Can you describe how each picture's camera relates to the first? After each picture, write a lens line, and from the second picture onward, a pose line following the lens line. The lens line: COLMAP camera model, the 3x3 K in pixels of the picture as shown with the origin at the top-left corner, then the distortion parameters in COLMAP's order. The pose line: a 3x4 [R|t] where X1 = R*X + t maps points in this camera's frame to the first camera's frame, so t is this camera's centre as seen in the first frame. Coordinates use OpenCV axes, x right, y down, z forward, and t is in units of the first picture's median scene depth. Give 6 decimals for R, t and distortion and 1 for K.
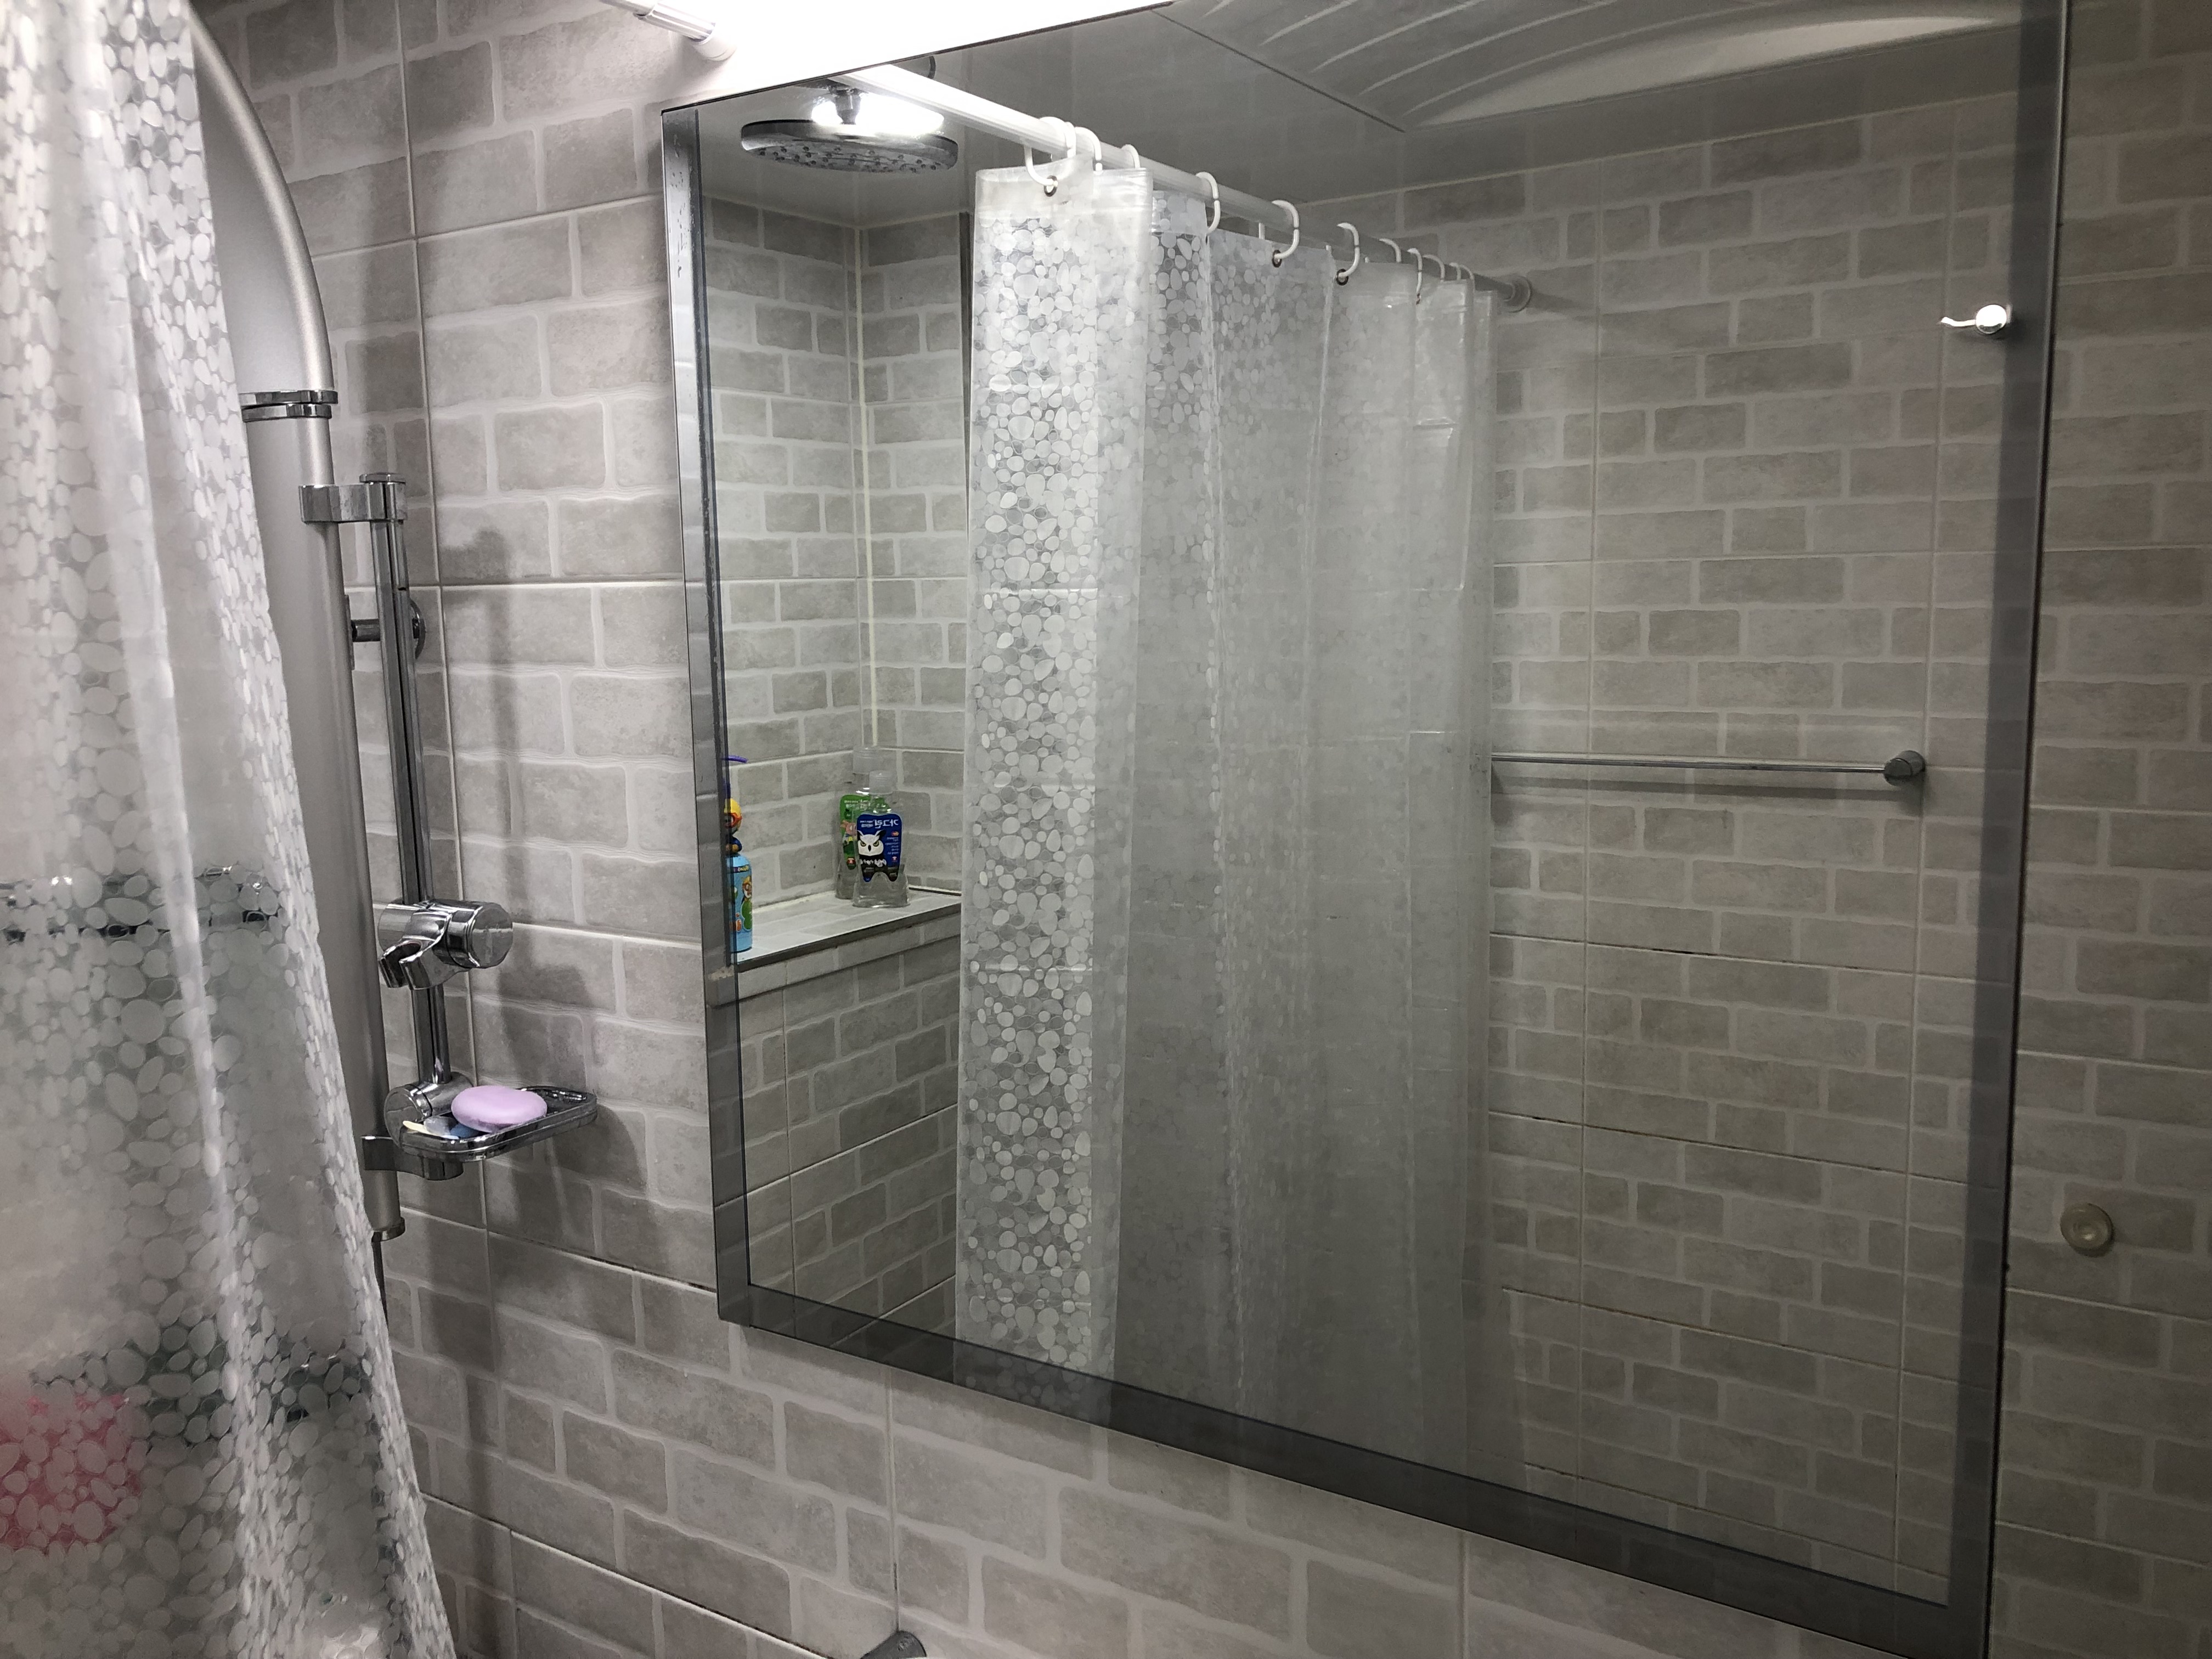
lens RADIAL K [[1790.9, 0, 1113.1], [0, 1790.9, 824.8], [0, 0, 1]] dist [0.011239, 0.003363]
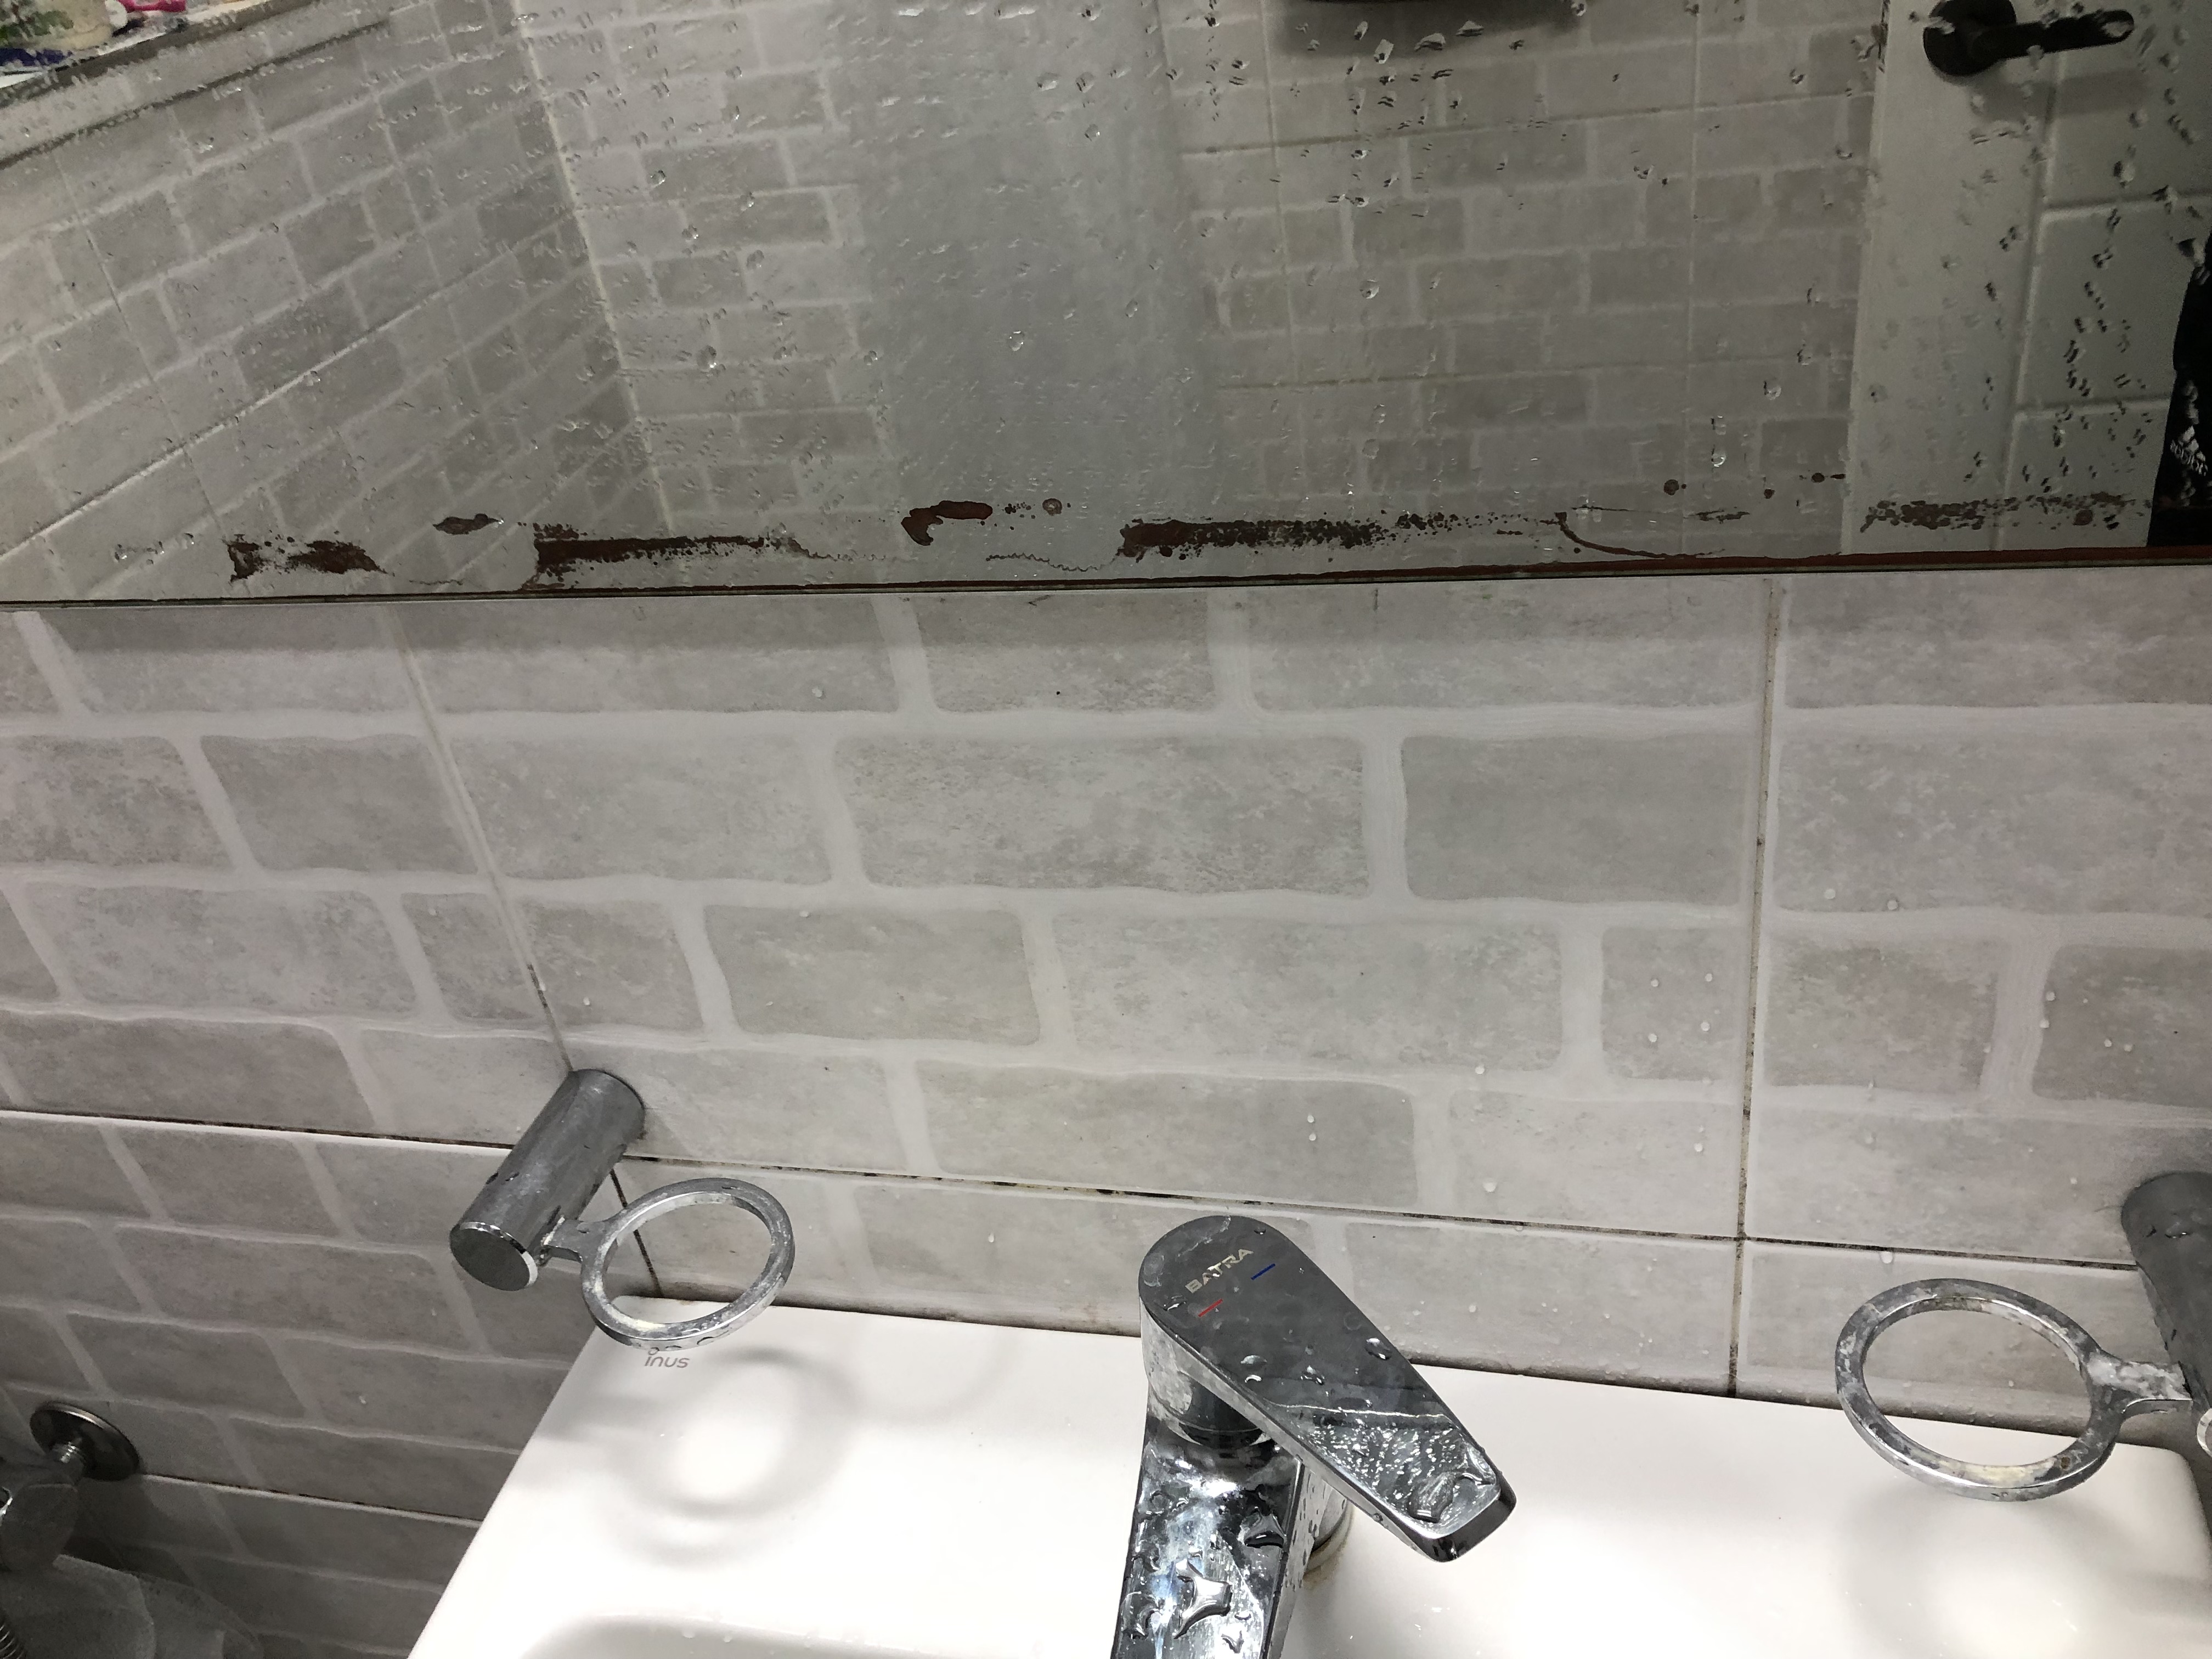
lens RADIAL K [[1796.7, 0, 1086.9], [0, 1796.7, 801.5], [0, 0, 1]] dist [0.033086, -0.011308]
pose [[0.943739, -0.269334, 0.191874, -0.053862], [0.173193, 0.896841, 0.407039, 0.174035], [-0.281710, -0.350907, 0.893031, 0.476196]]
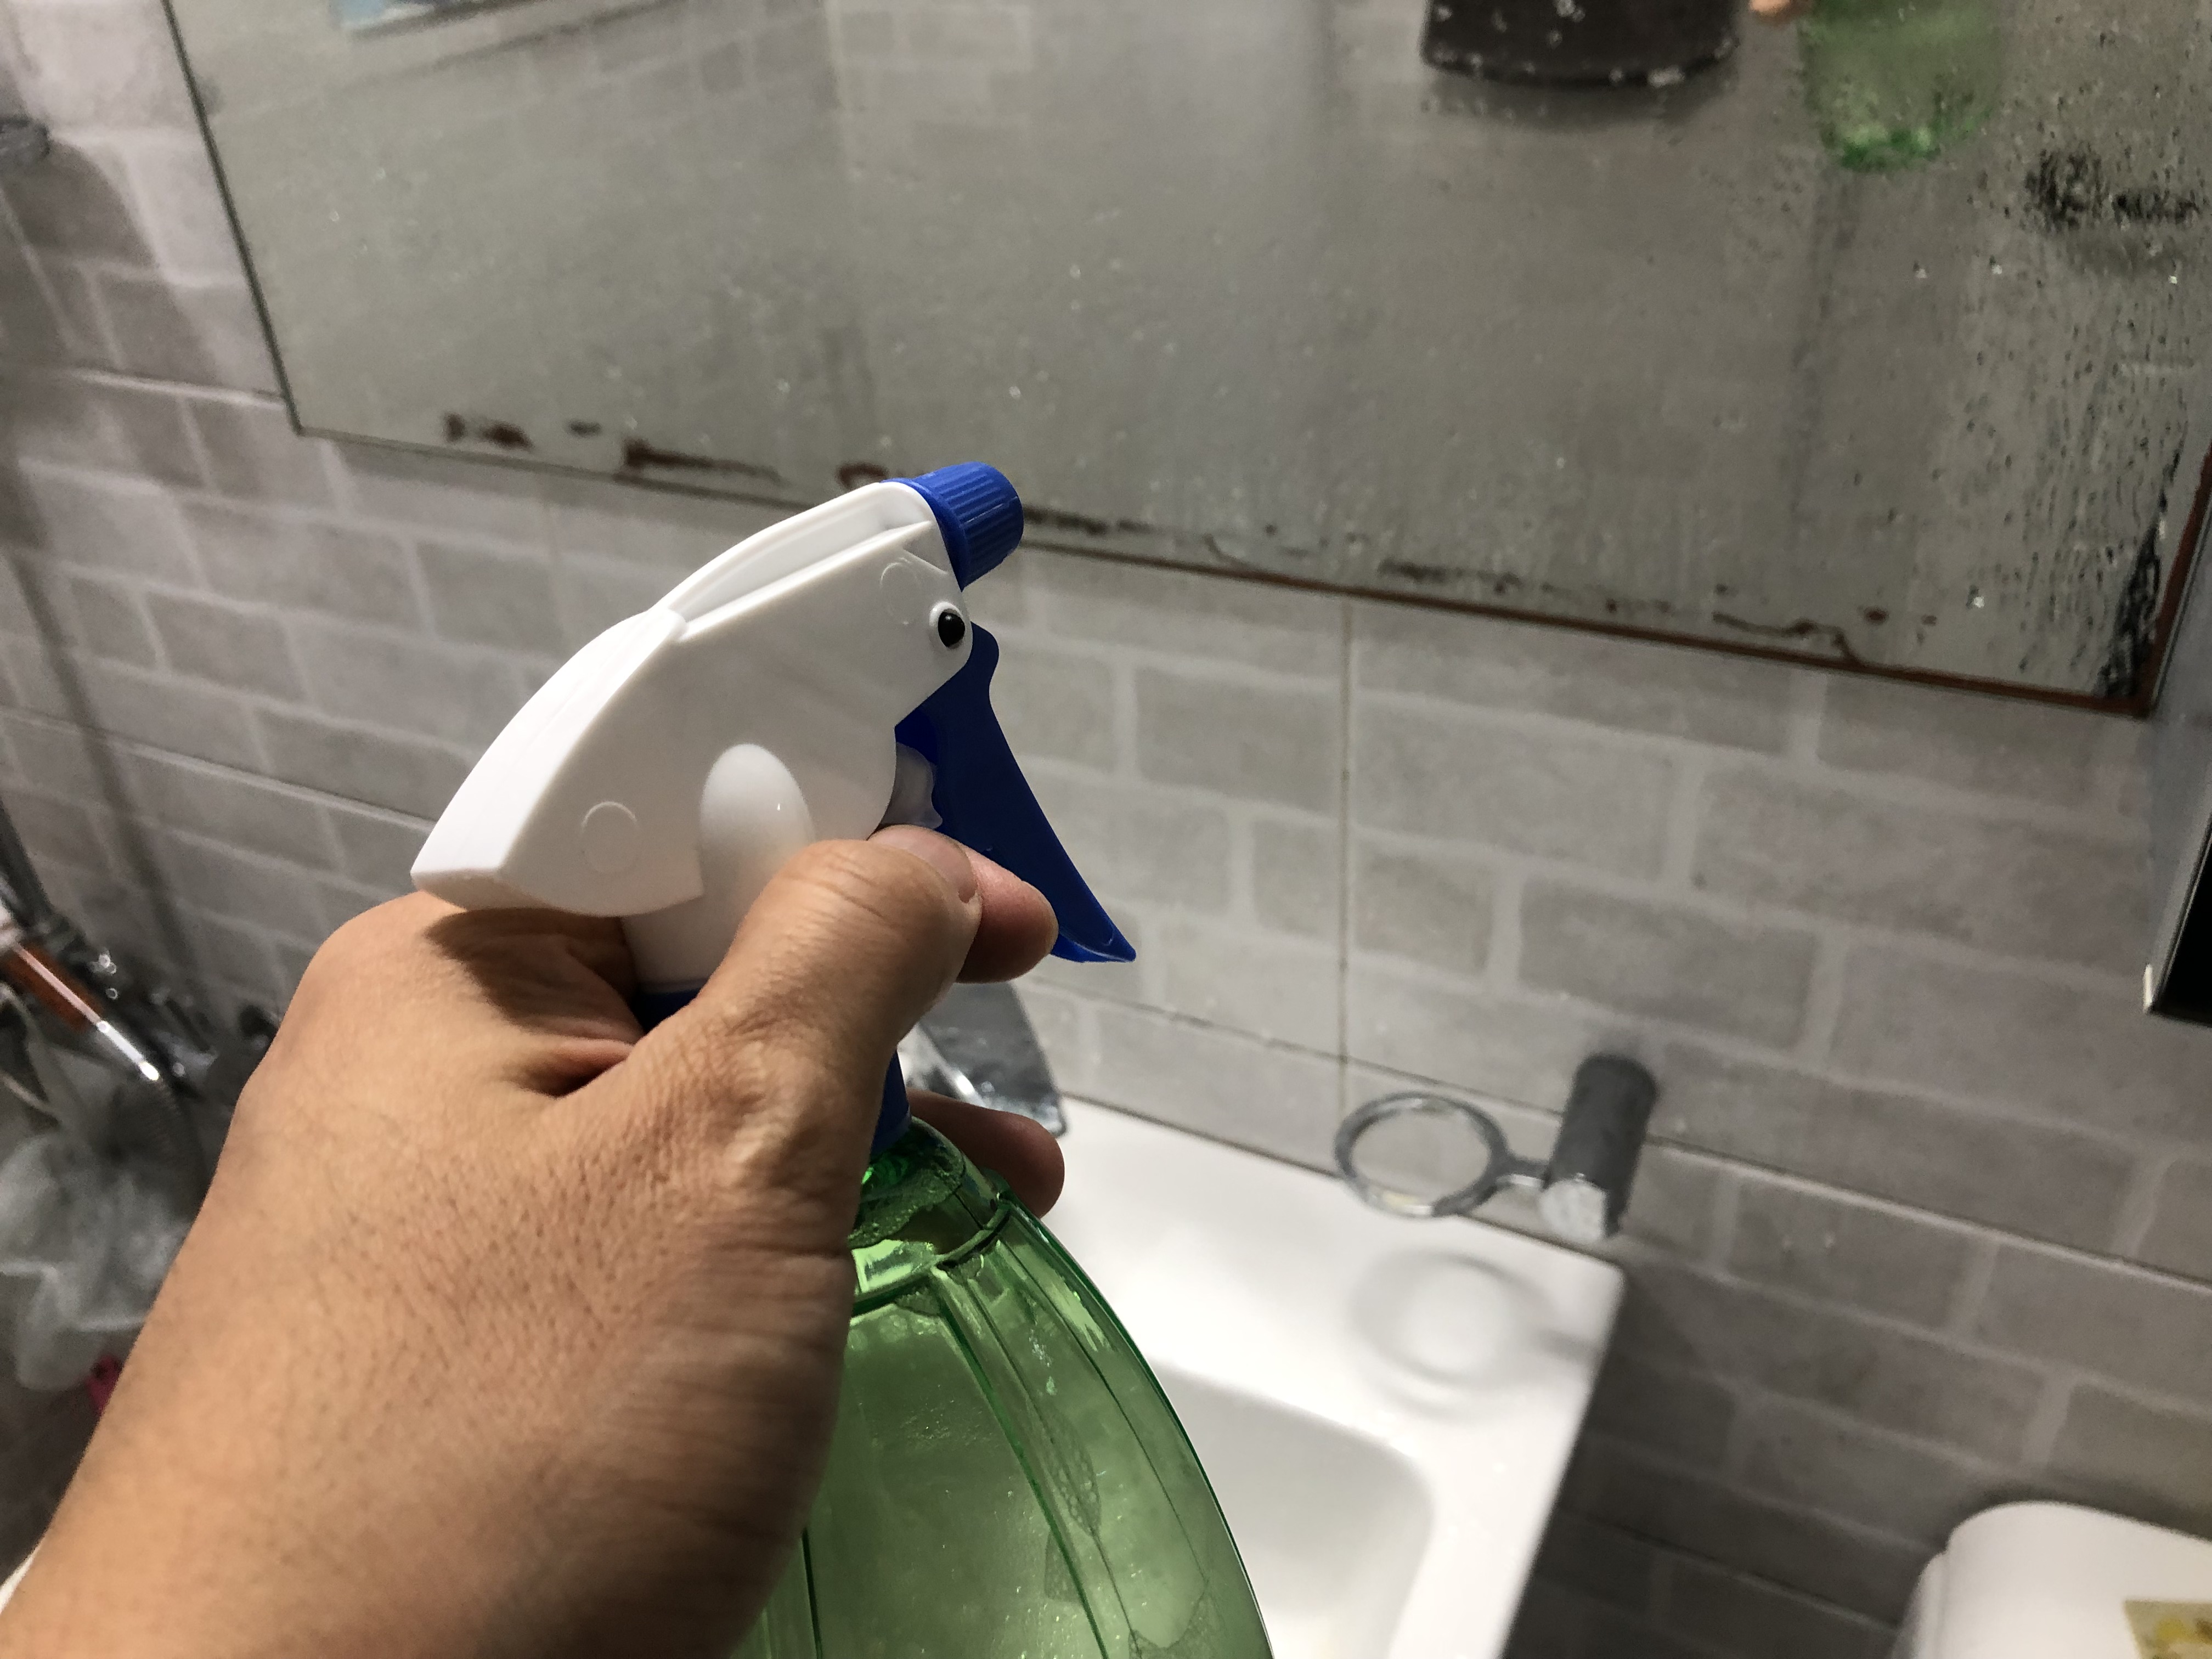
lens RADIAL K [[1841.7, 0, 1089.2], [0, 1841.7, 822.3], [0, 0, 1]] dist [0.003868, -0.003696]
pose [[0.994061, -0.091402, 0.059058, 0.032698], [0.058687, 0.907295, 0.416380, 0.125871], [-0.091641, -0.410441, 0.907271, 0.243011]]
